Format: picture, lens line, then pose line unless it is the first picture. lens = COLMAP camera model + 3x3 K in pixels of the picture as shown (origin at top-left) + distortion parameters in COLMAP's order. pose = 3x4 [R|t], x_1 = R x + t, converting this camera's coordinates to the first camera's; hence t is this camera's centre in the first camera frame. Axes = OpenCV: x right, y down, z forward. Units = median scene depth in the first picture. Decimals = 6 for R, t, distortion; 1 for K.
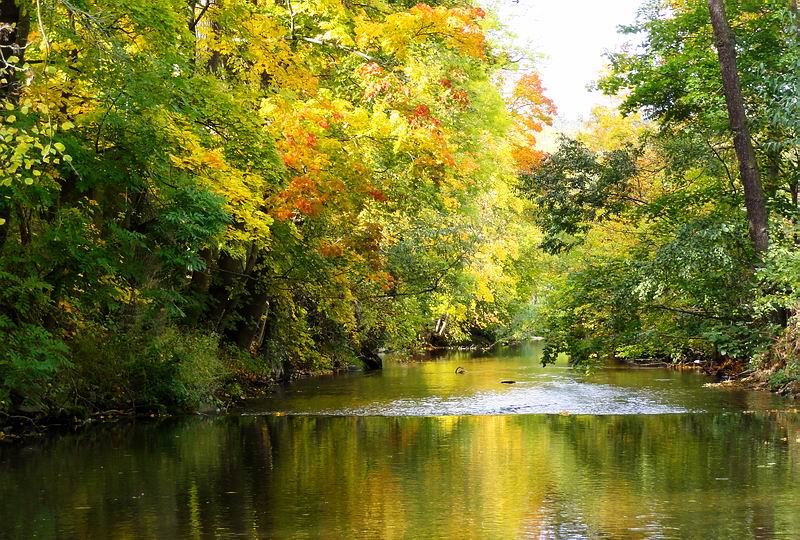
lens RADIAL K [[2182.1, 0, 399.9], [0, 2182.1, 270.8], [0, 0, 1]] dist [0.159052, 0.000000]
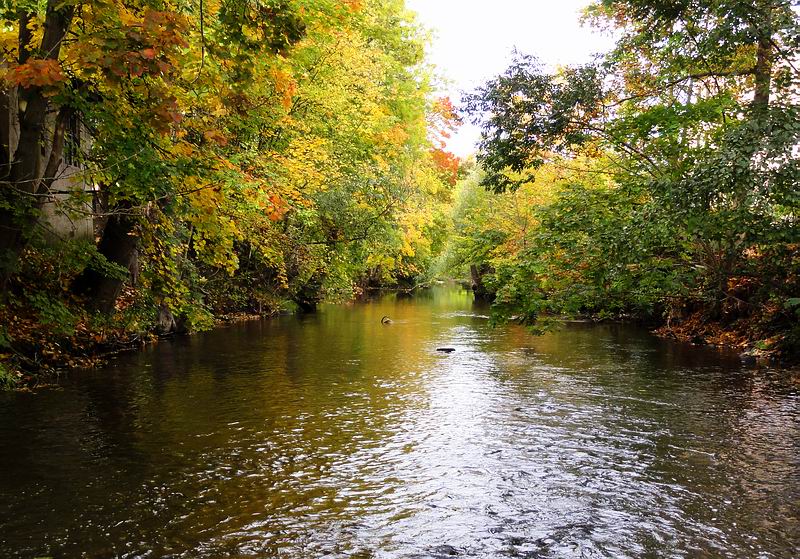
lens RADIAL K [[1153.2, 0, 400.1], [0, 1153.2, 279.6], [0, 0, 1]] dist [0.002986, 0.000000]
pose [[0.999081, 0.024585, 0.035120, 0.017236], [-0.025677, 0.999190, 0.030977, 0.013143], [-0.034330, -0.031850, 0.998903, 0.547586]]
